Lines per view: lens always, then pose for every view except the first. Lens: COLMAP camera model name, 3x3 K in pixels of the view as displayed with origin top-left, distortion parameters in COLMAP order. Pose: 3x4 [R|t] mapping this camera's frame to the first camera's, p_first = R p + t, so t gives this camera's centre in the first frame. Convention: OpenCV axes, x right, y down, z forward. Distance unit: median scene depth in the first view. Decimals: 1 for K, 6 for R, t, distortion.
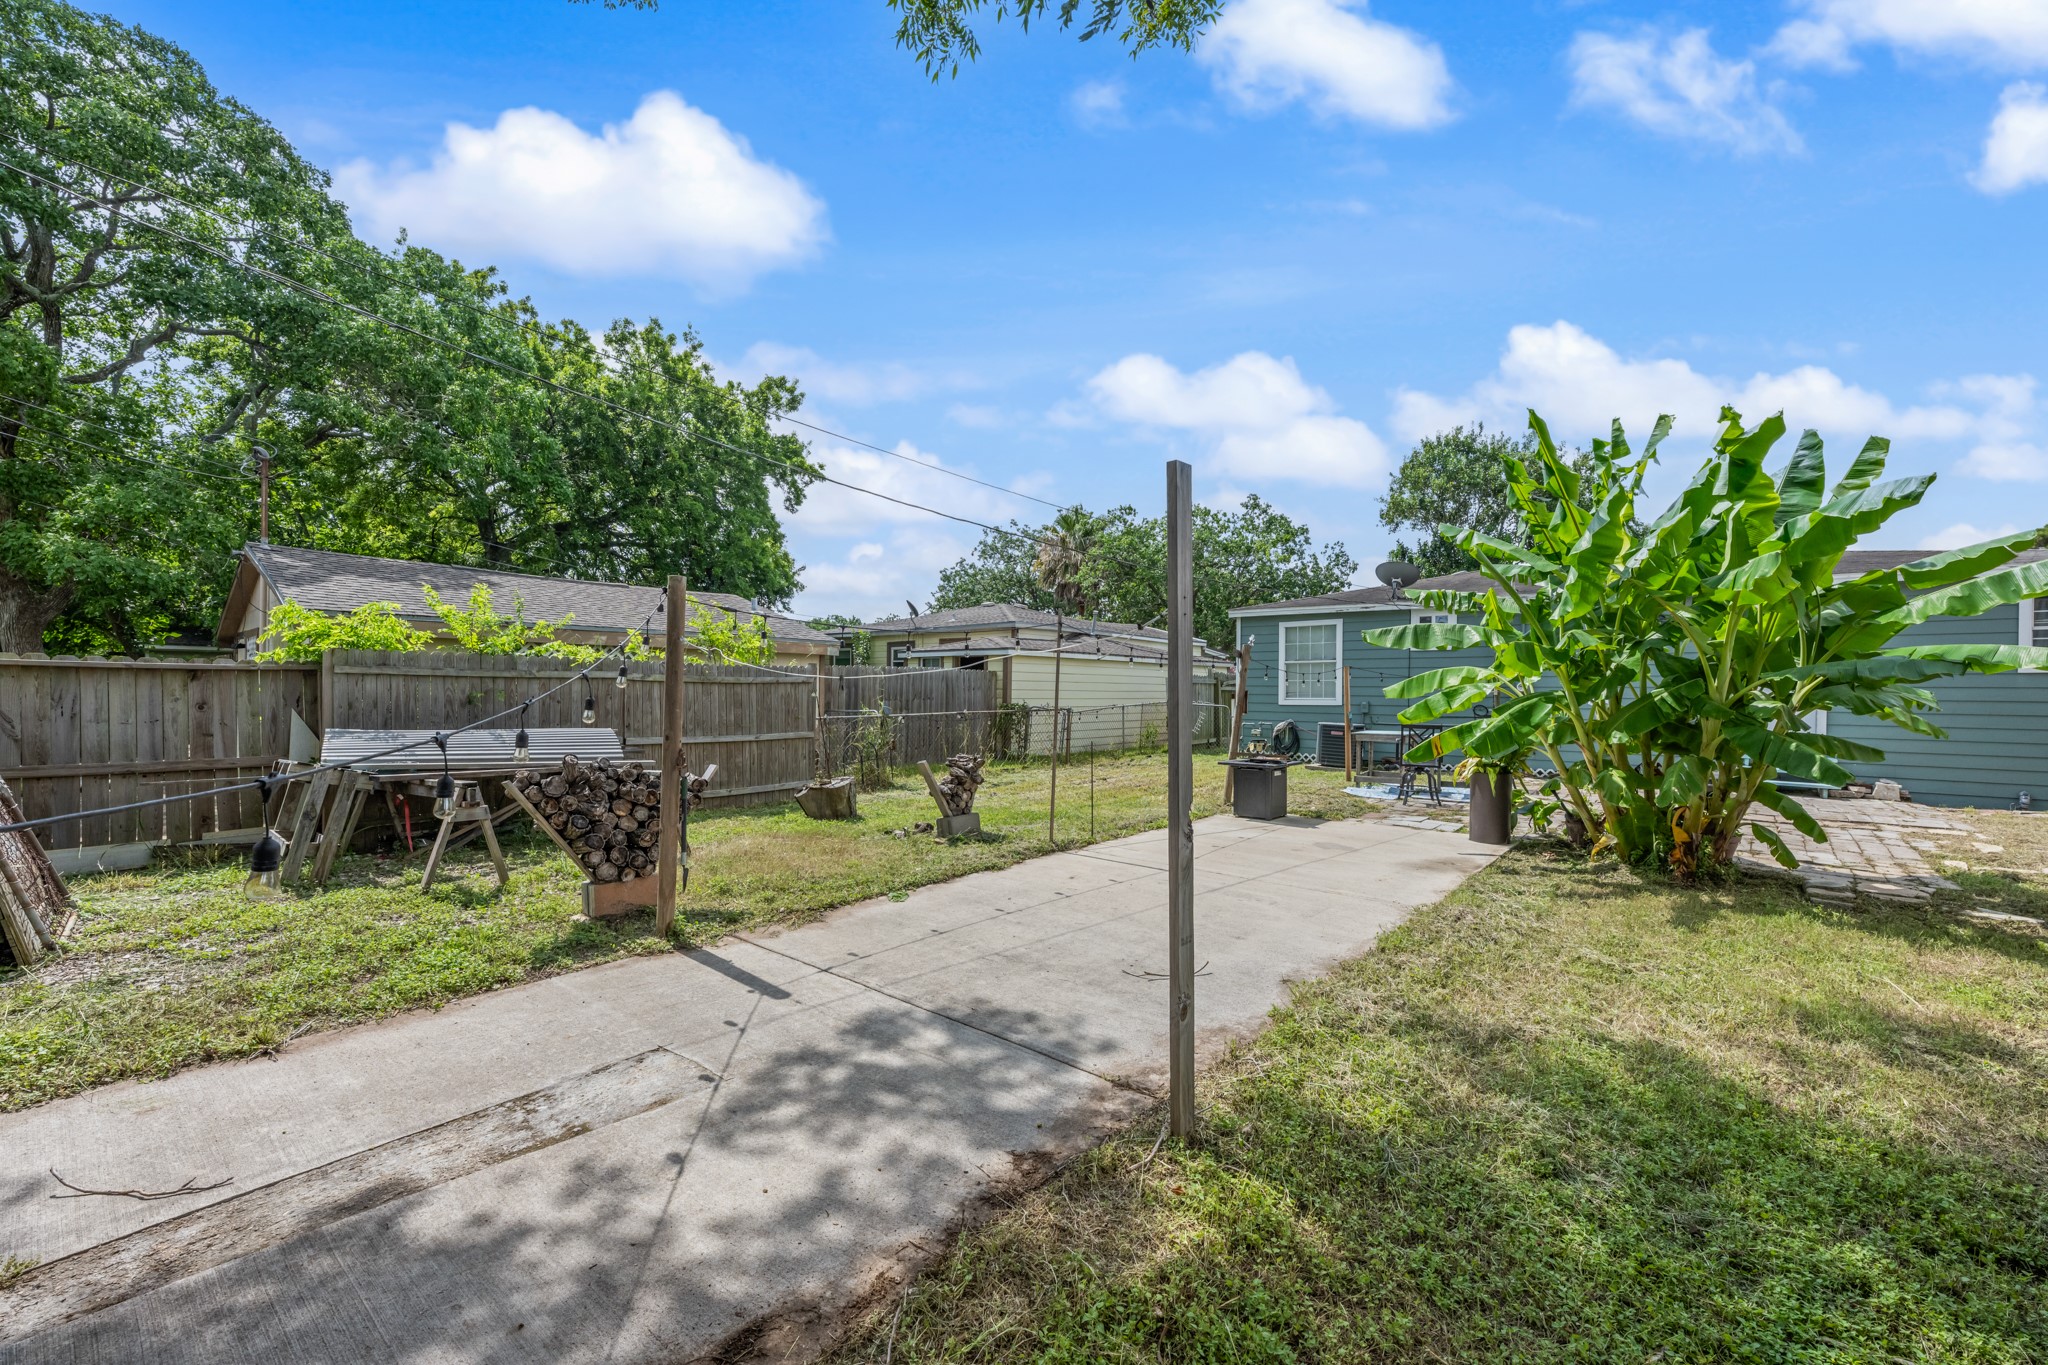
lens RADIAL K [[806.1, 0, 1032.7], [0, 806.1, 716.0], [0, 0, 1]] dist [-0.007662, 0.001001]
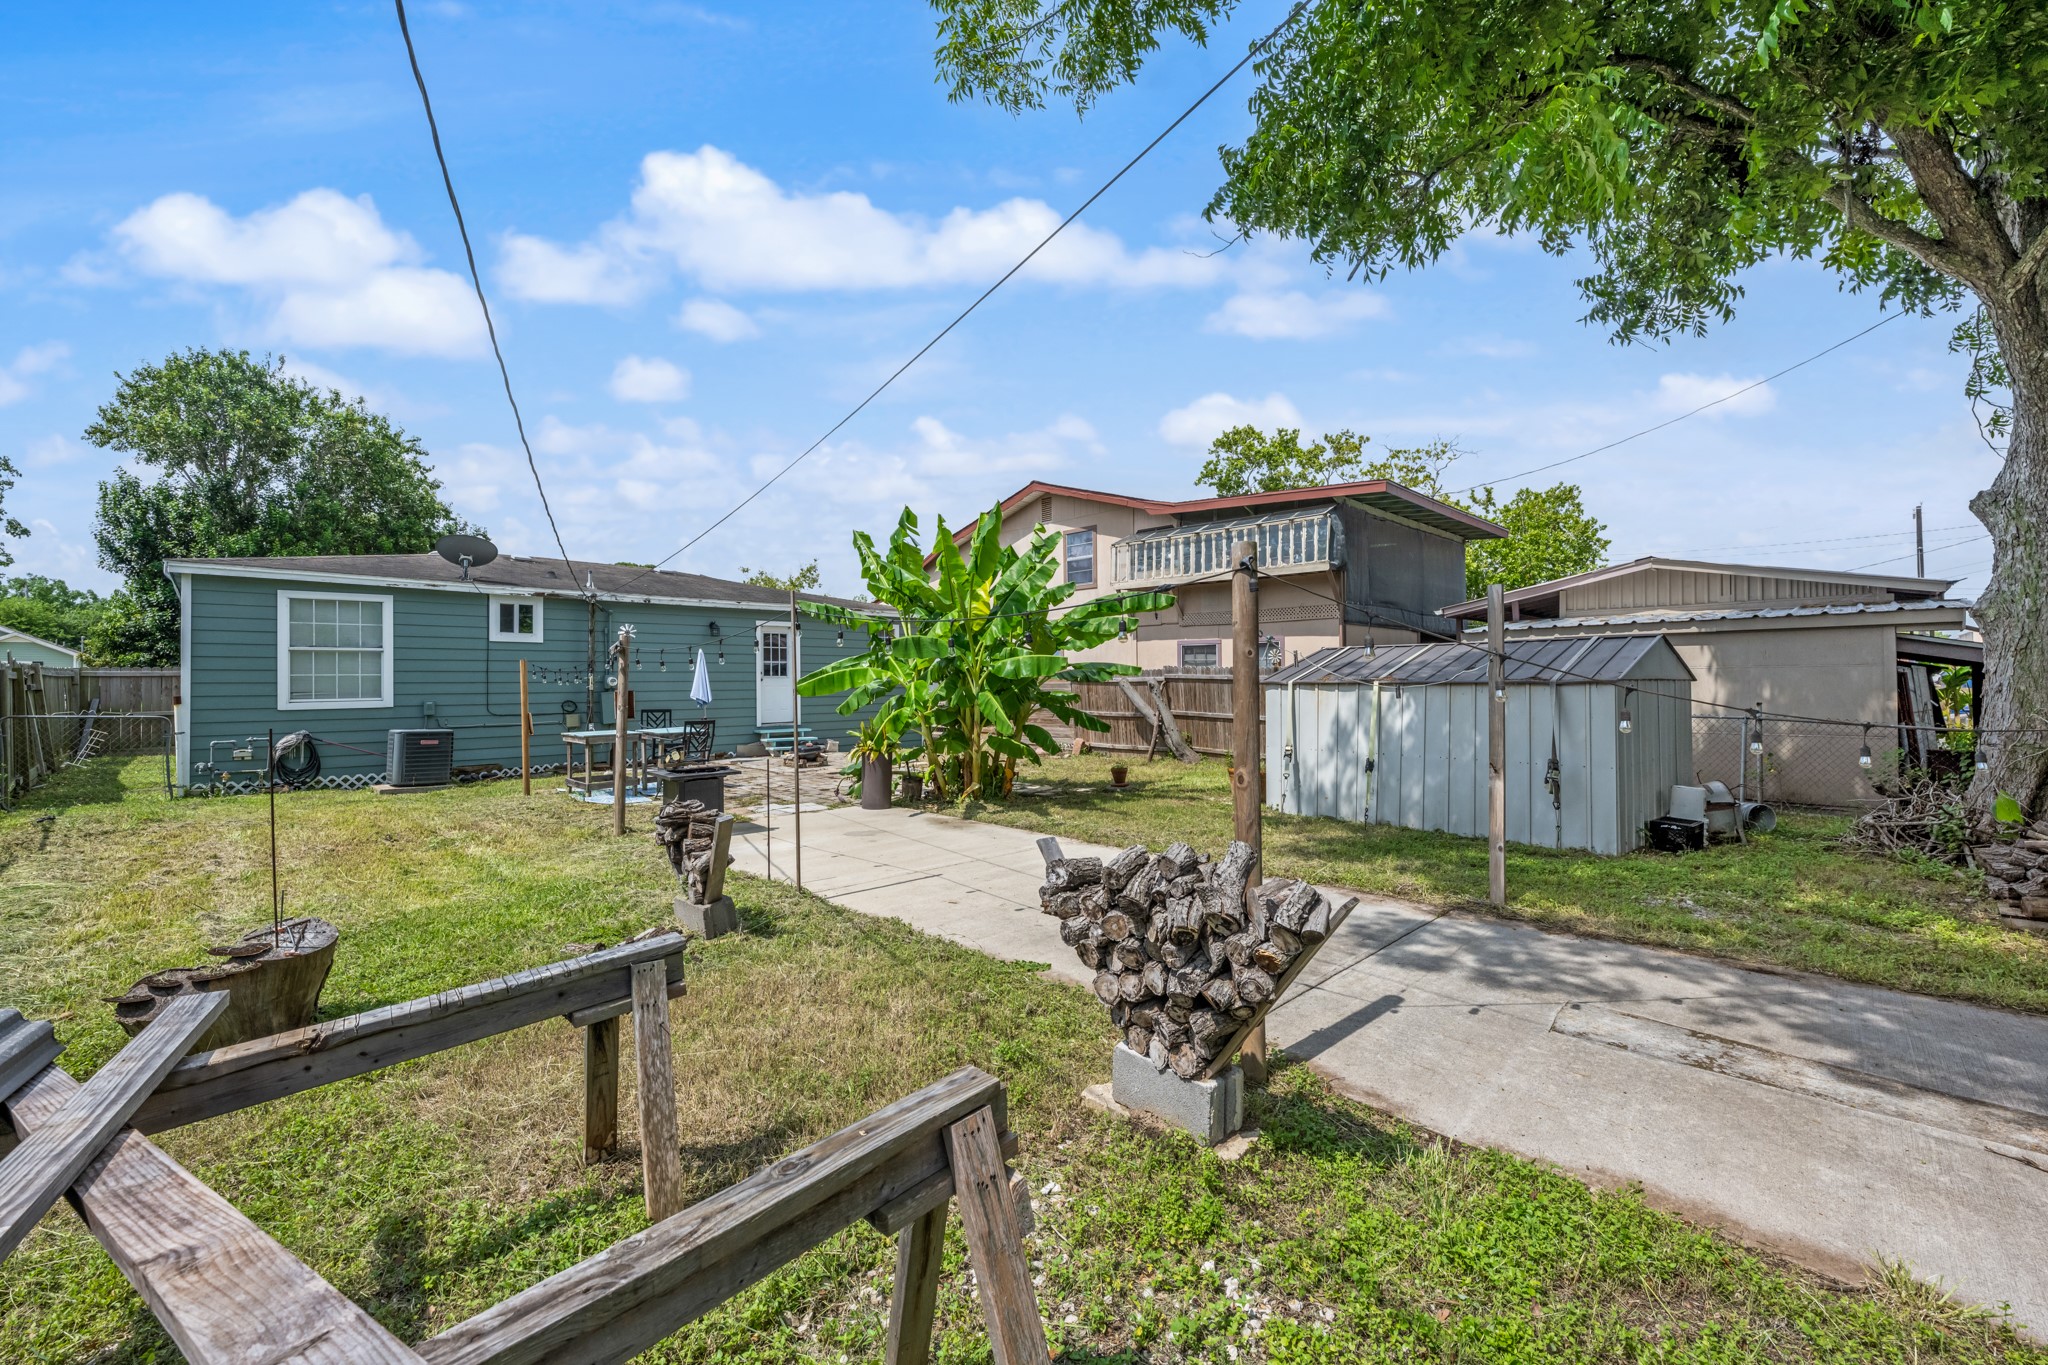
lens RADIAL K [[806.1, 0, 1026.7], [0, 806.1, 681.7], [0, 0, 1]] dist [-0.007662, 0.001001]
pose [[0.095440, -0.007011, 0.995410, -0.936849], [0.038111, 0.999268, 0.003384, -0.050288], [-0.994705, 0.037613, 0.095638, 0.923490]]
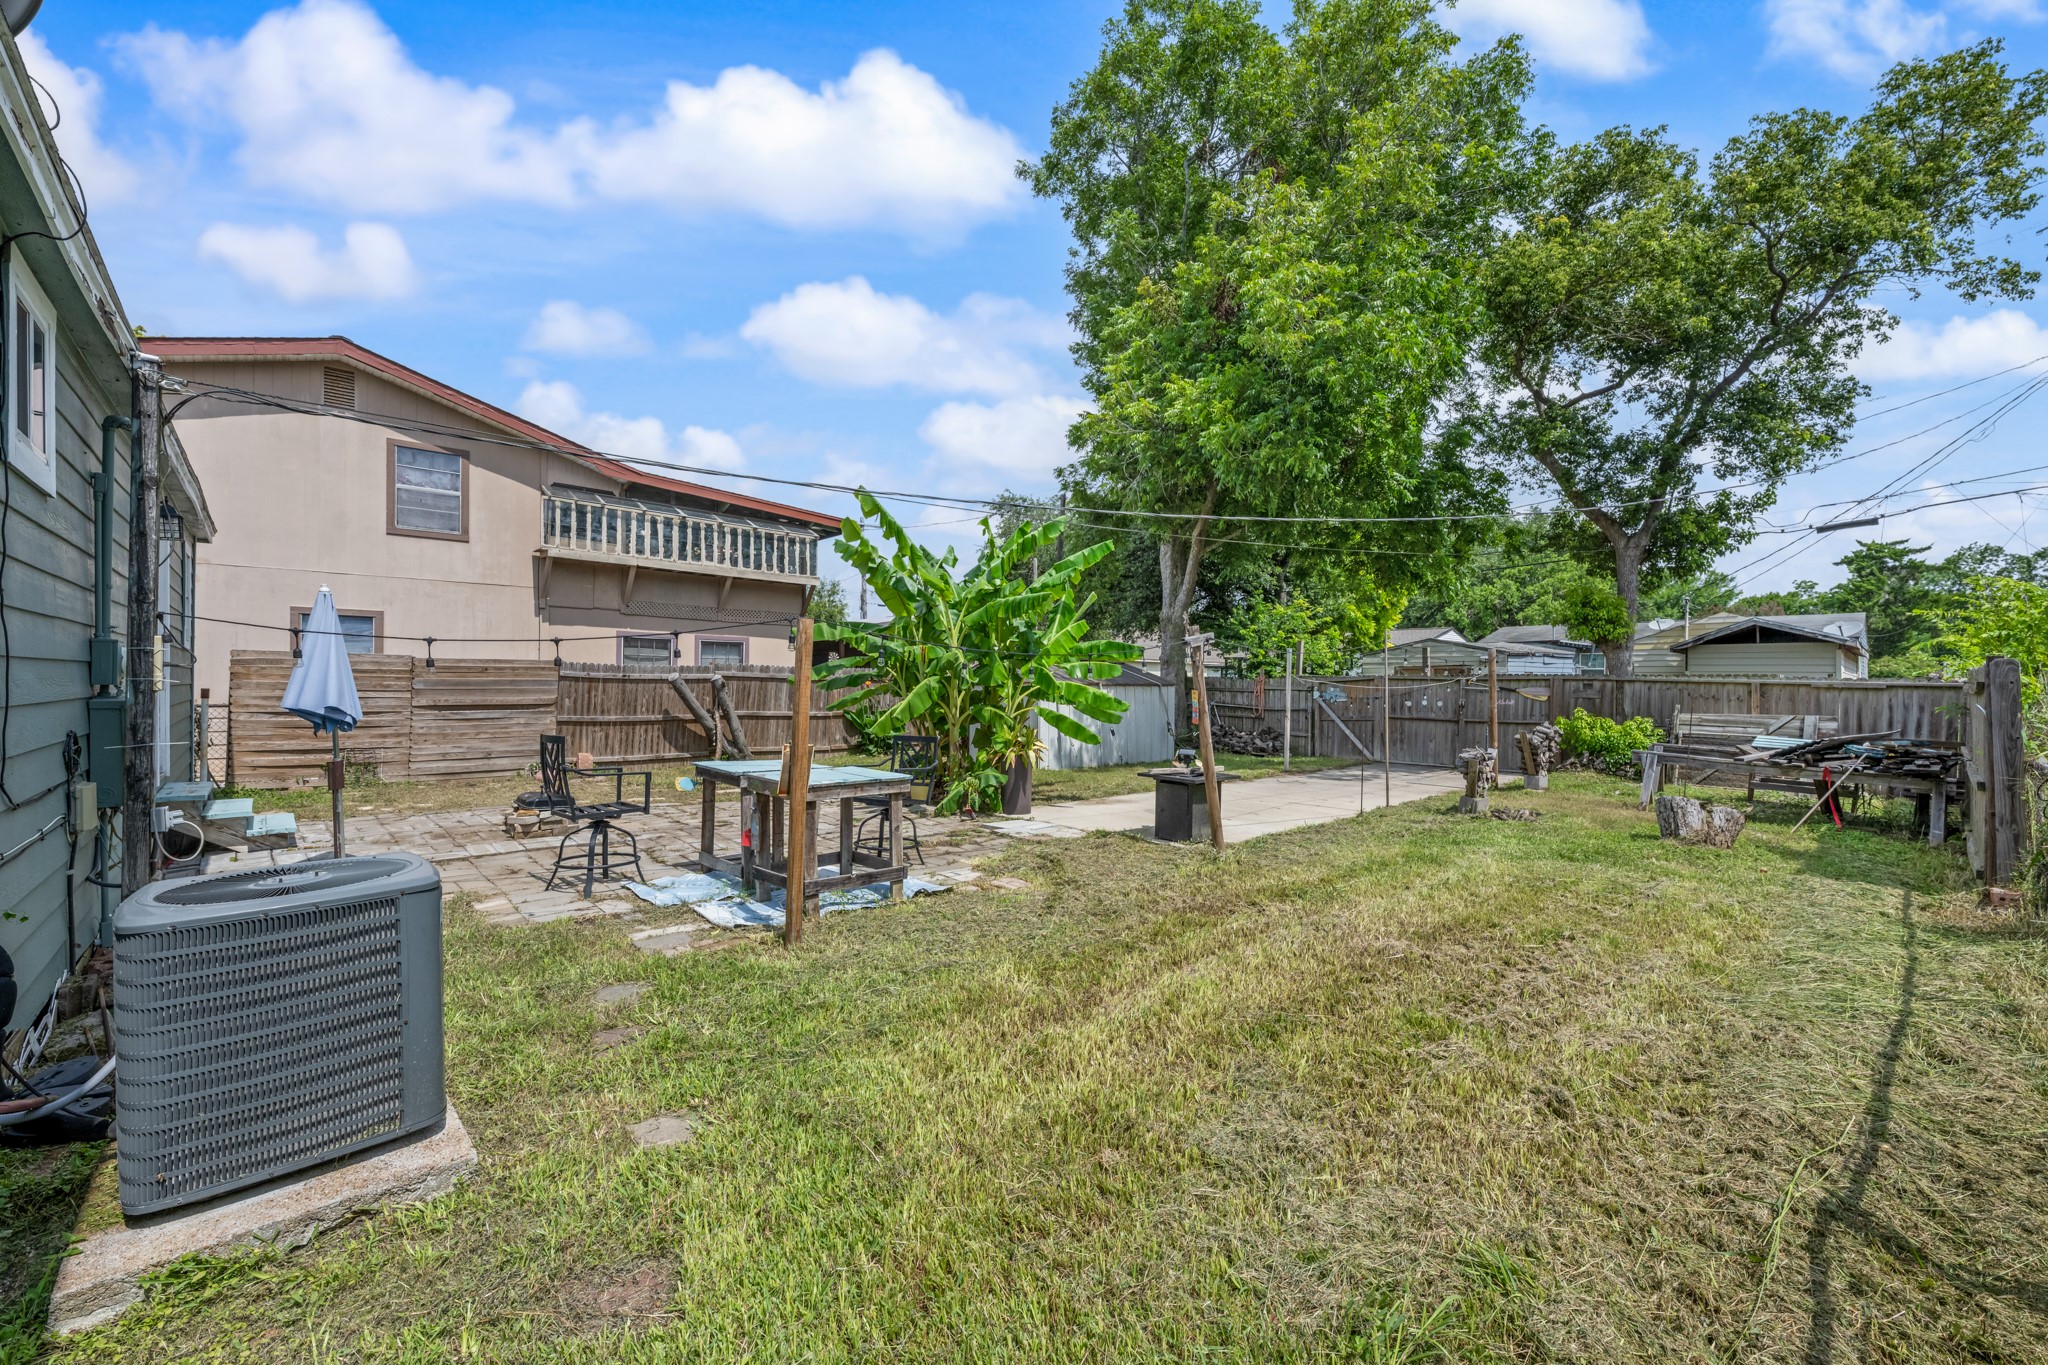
lens RADIAL K [[806.1, 0, 1031.1], [0, 806.1, 681.5], [0, 0, 1]] dist [-0.007662, 0.001001]
pose [[-0.992065, -0.018776, 0.124316, 0.584833], [-0.014756, 0.999340, 0.033179, -0.117350], [-0.124857, 0.031081, -0.991688, 3.152744]]
